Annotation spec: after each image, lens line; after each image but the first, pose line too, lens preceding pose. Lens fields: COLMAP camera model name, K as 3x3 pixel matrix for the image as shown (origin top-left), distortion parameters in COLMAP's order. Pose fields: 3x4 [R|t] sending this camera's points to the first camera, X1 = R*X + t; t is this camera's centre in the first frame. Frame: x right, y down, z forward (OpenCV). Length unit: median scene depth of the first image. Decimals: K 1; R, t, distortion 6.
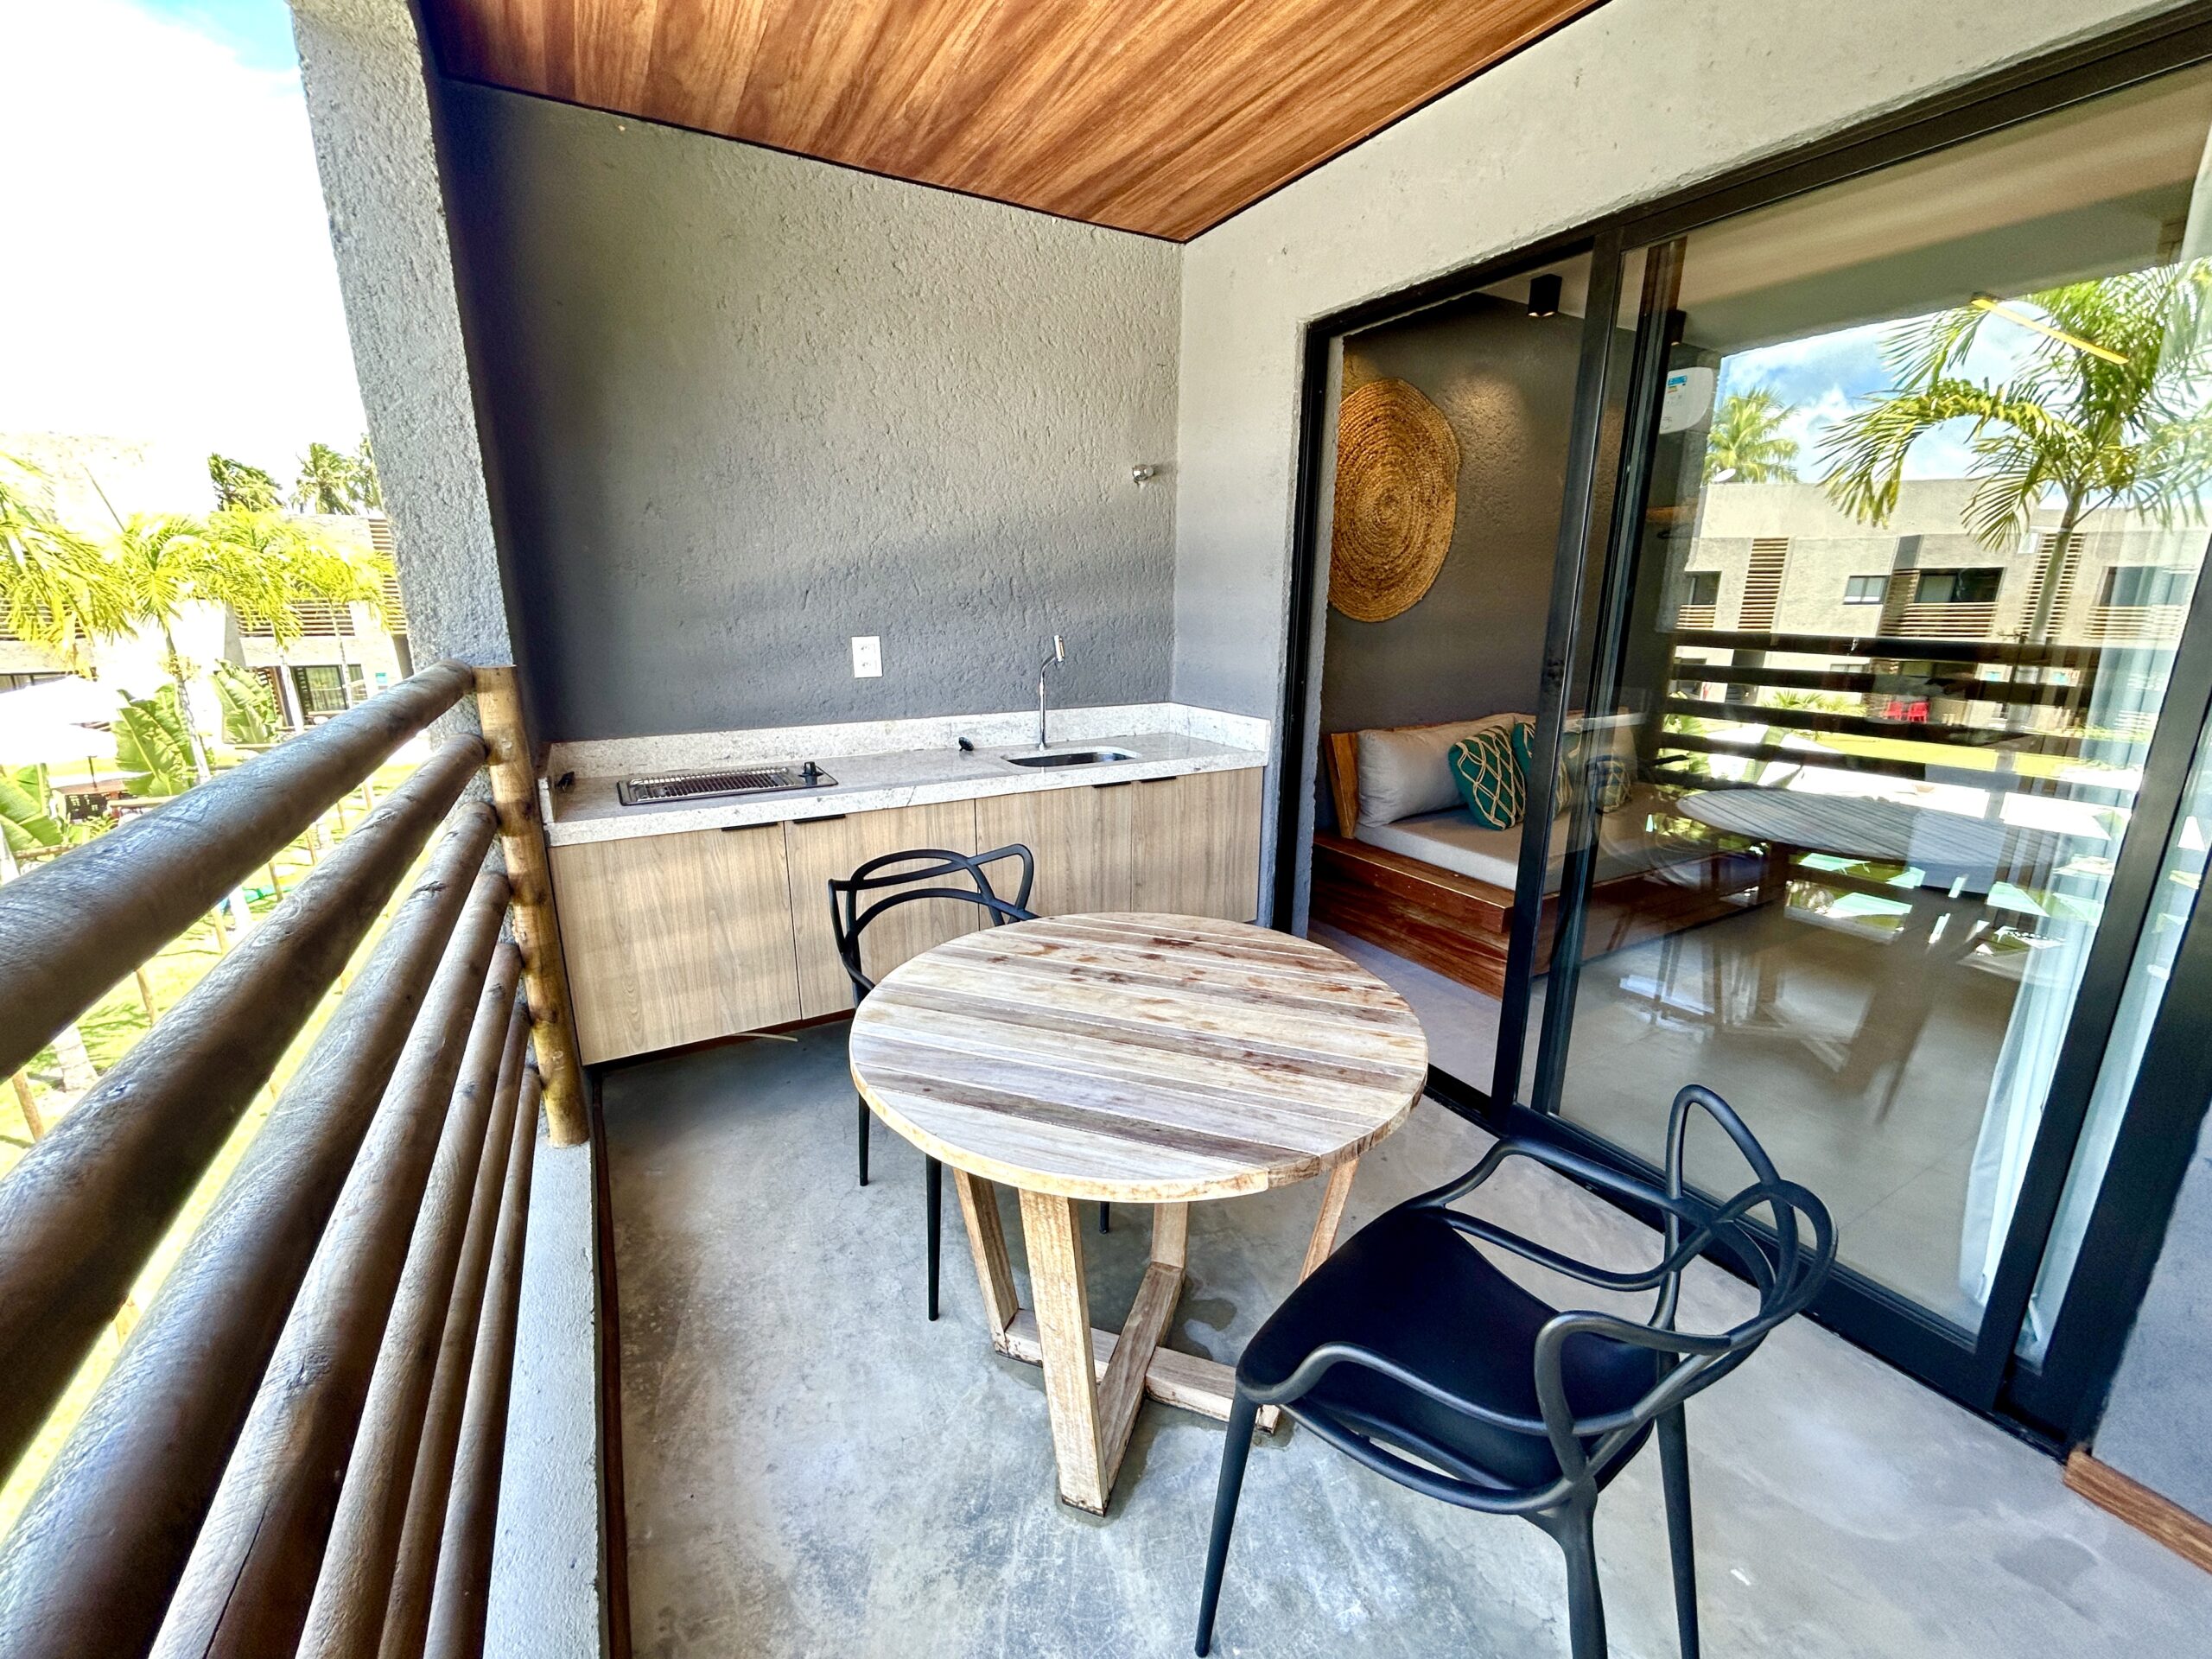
lens RADIAL K [[902.2, 0, 1109.2], [0, 902.2, 836.5], [0, 0, 1]] dist [0.000034, 0.000813]
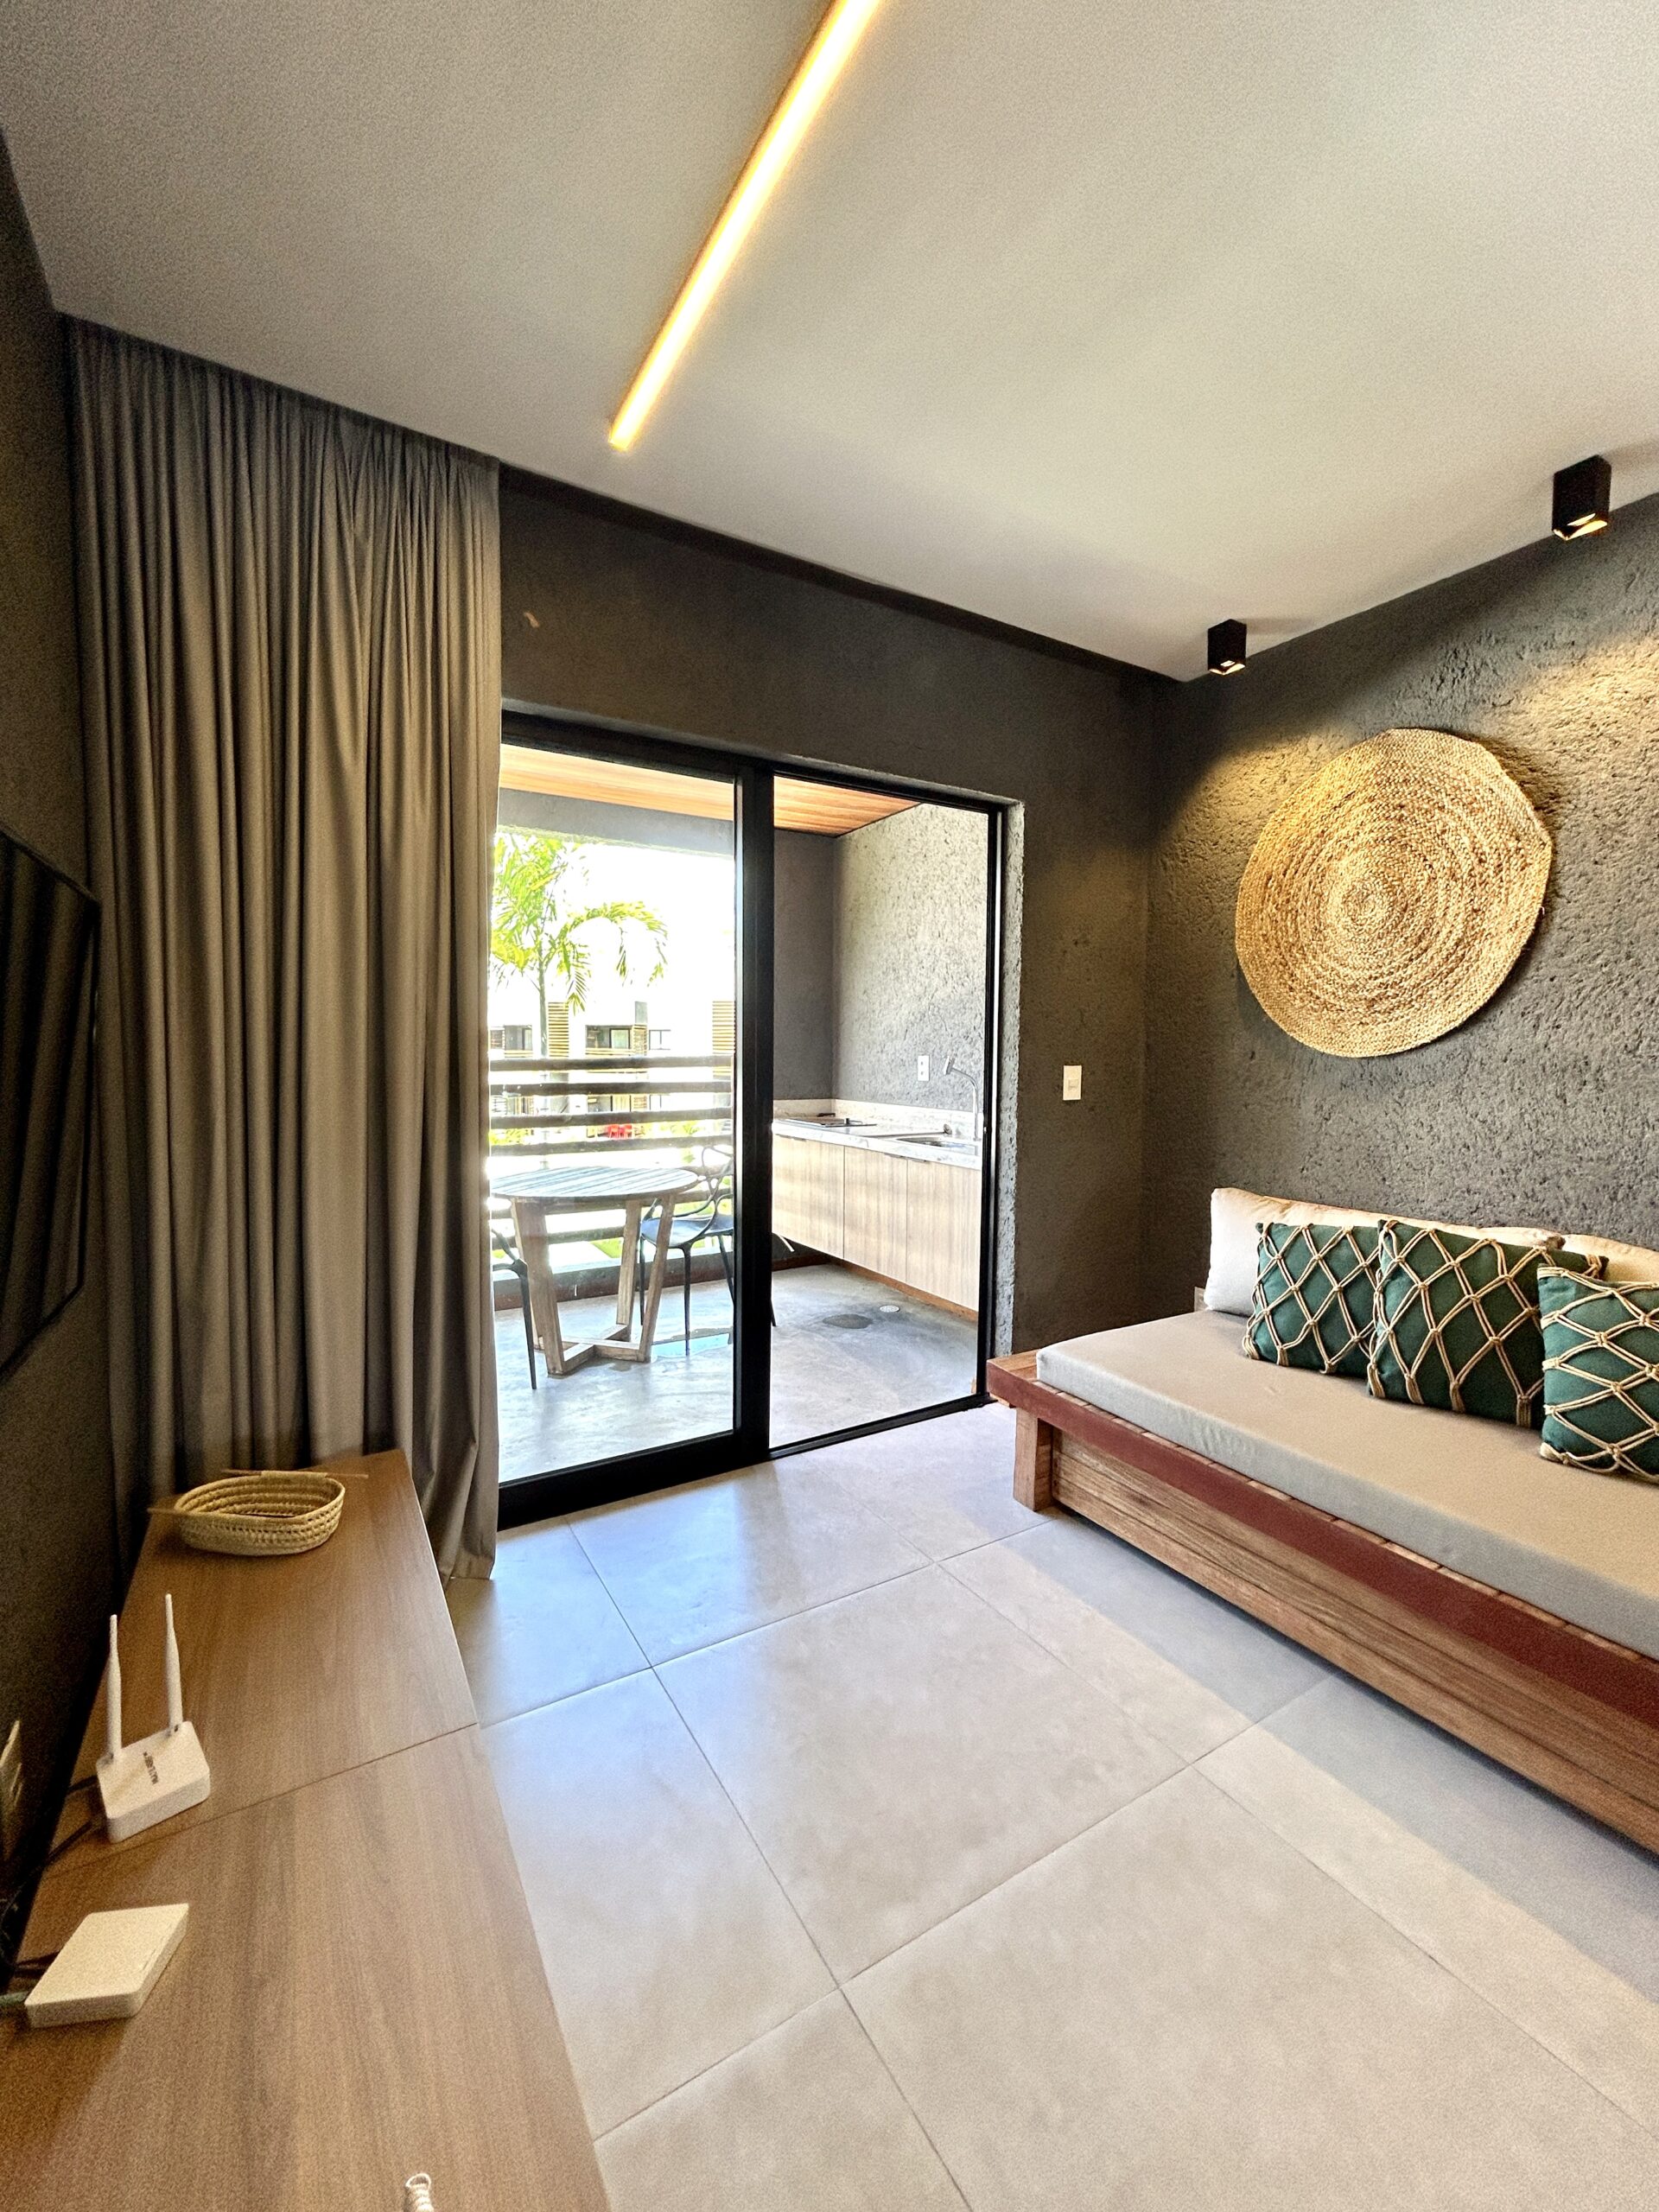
lens RADIAL K [[902.2, 0, 832.8], [0, 902.2, 1108.9], [0, 0, 1]] dist [0.000034, 0.000813]
pose [[0.021468, 0.067822, -0.997466, 1.393196], [-0.258991, 0.964016, 0.059974, -0.186112], [0.965641, 0.257047, 0.038261, 0.809805]]
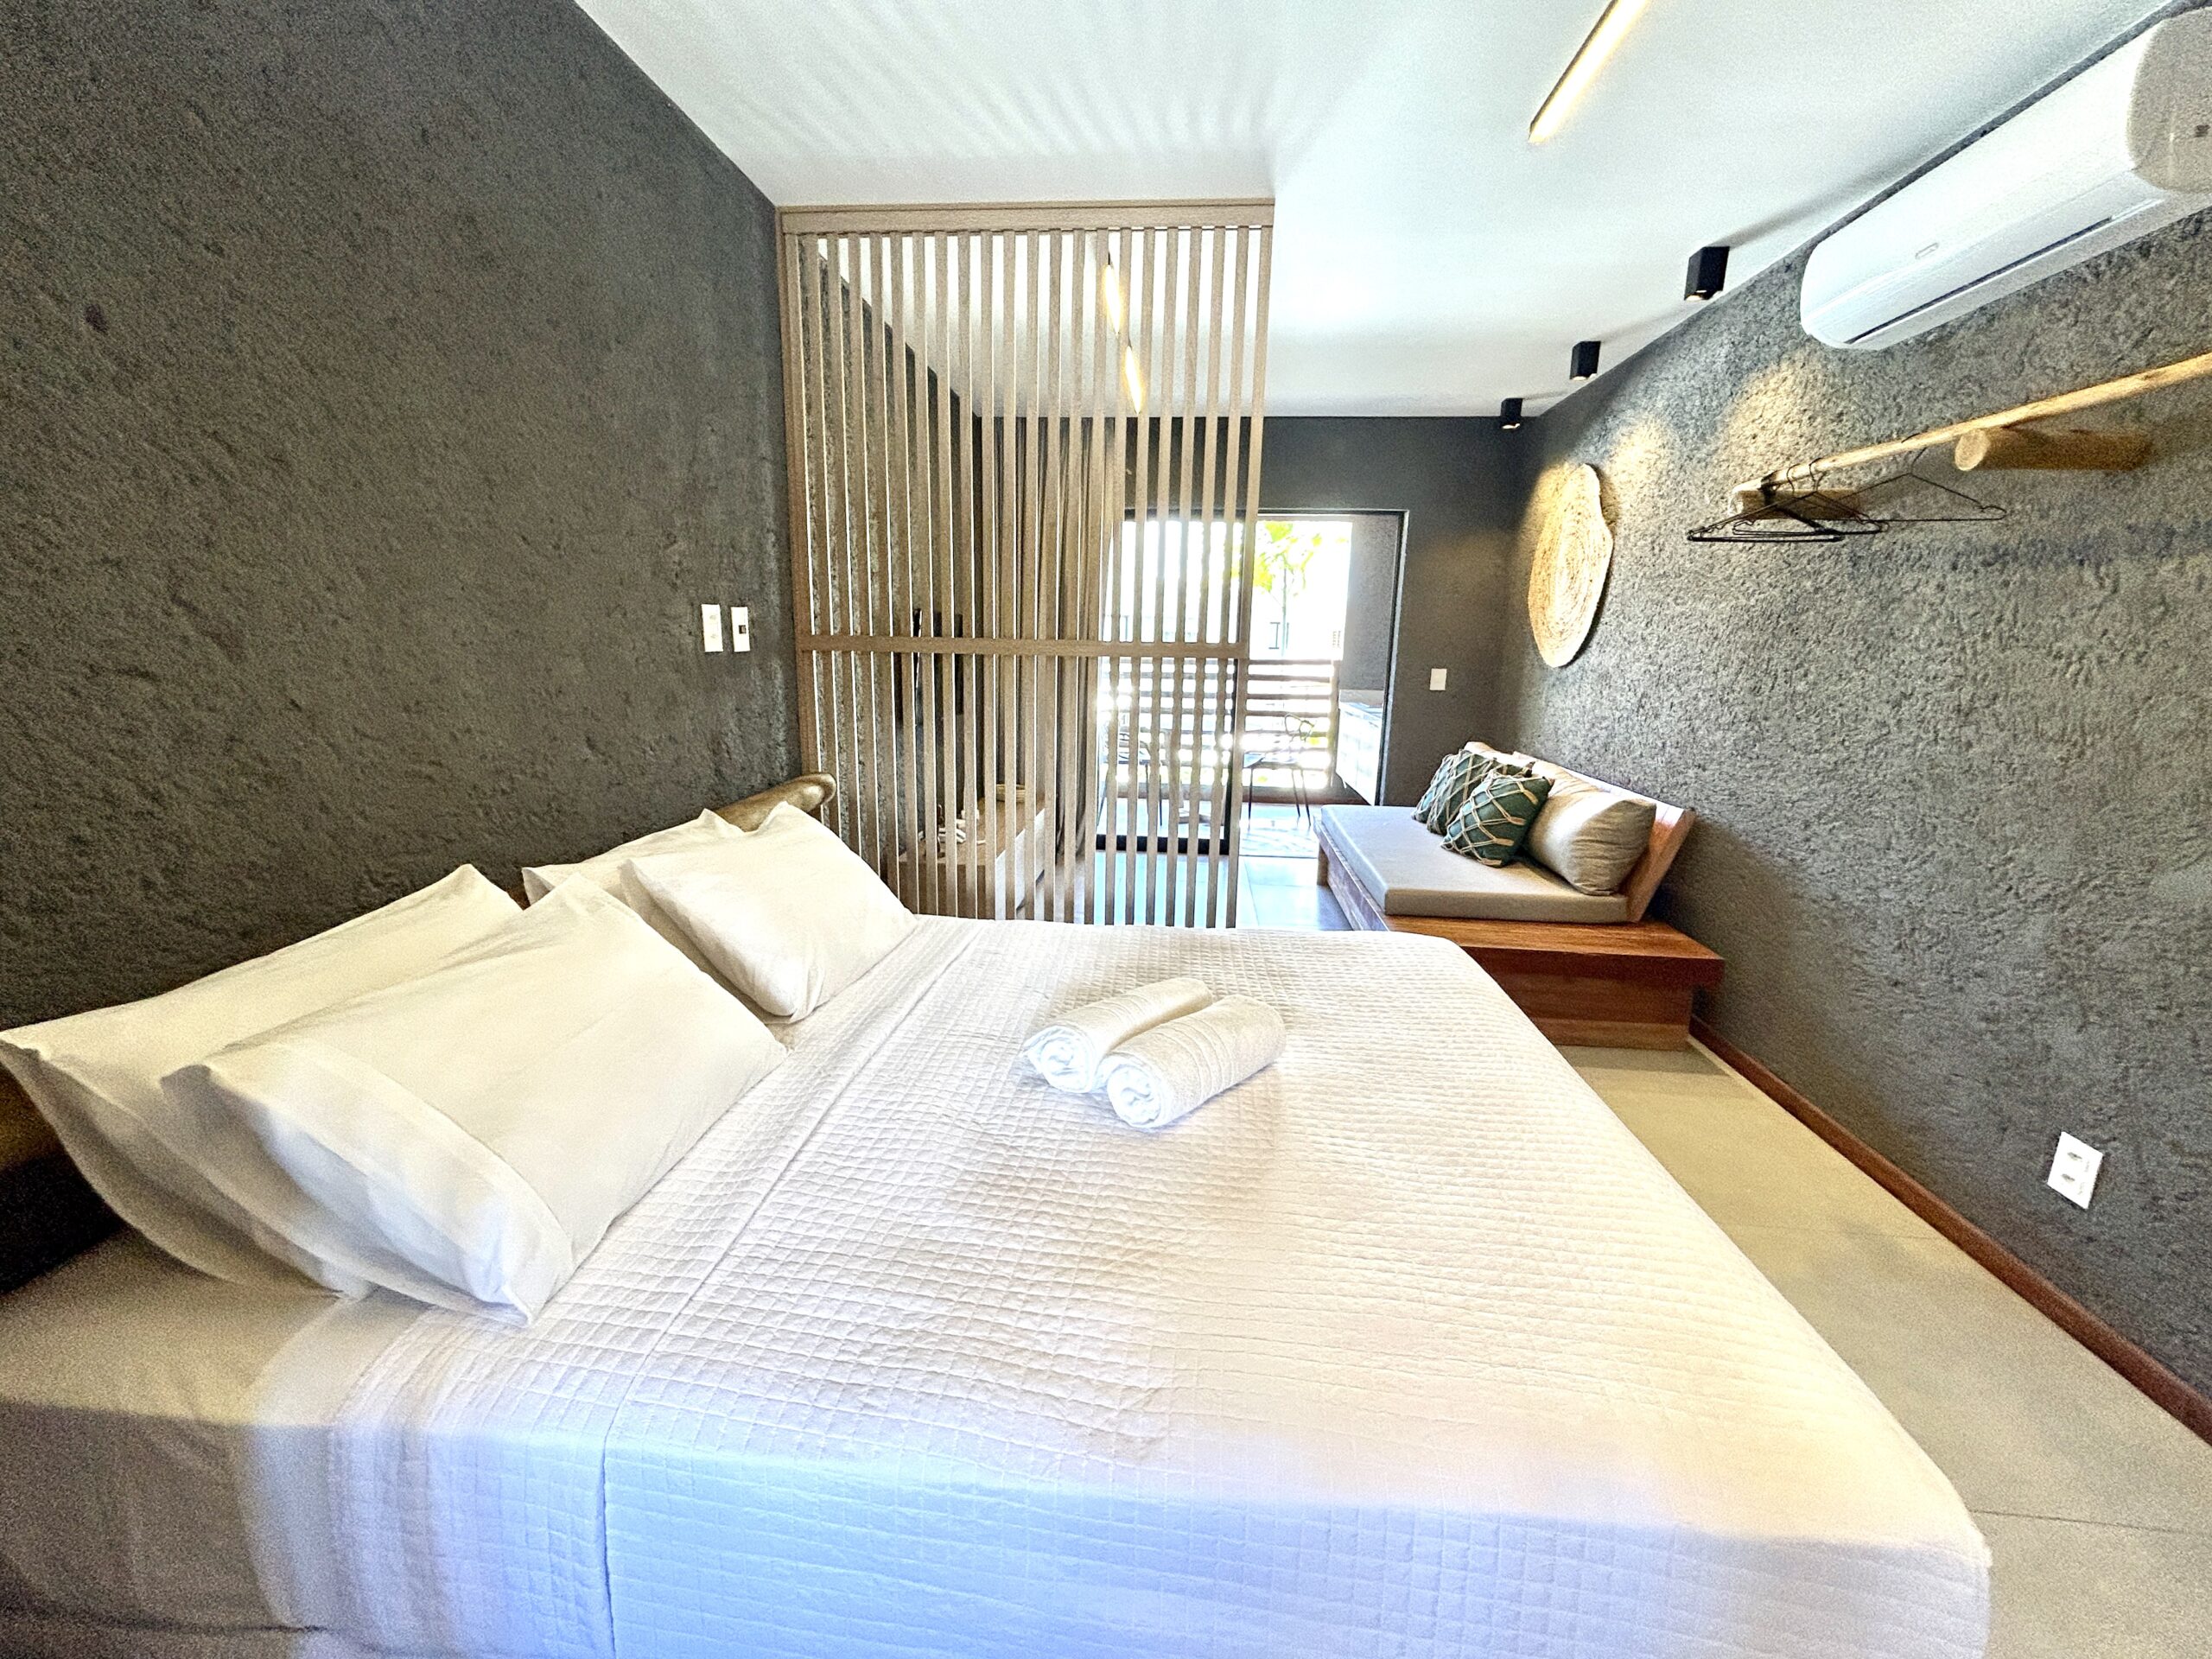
lens RADIAL K [[902.2, 0, 1108.2], [0, 902.2, 826.1], [0, 0, 1]] dist [0.000034, 0.000813]
pose [[-0.579635, 0.152319, -0.800514, 2.259090], [-0.227550, 0.913040, 0.338494, -0.443052], [0.782460, 0.378360, -0.494570, 1.693152]]
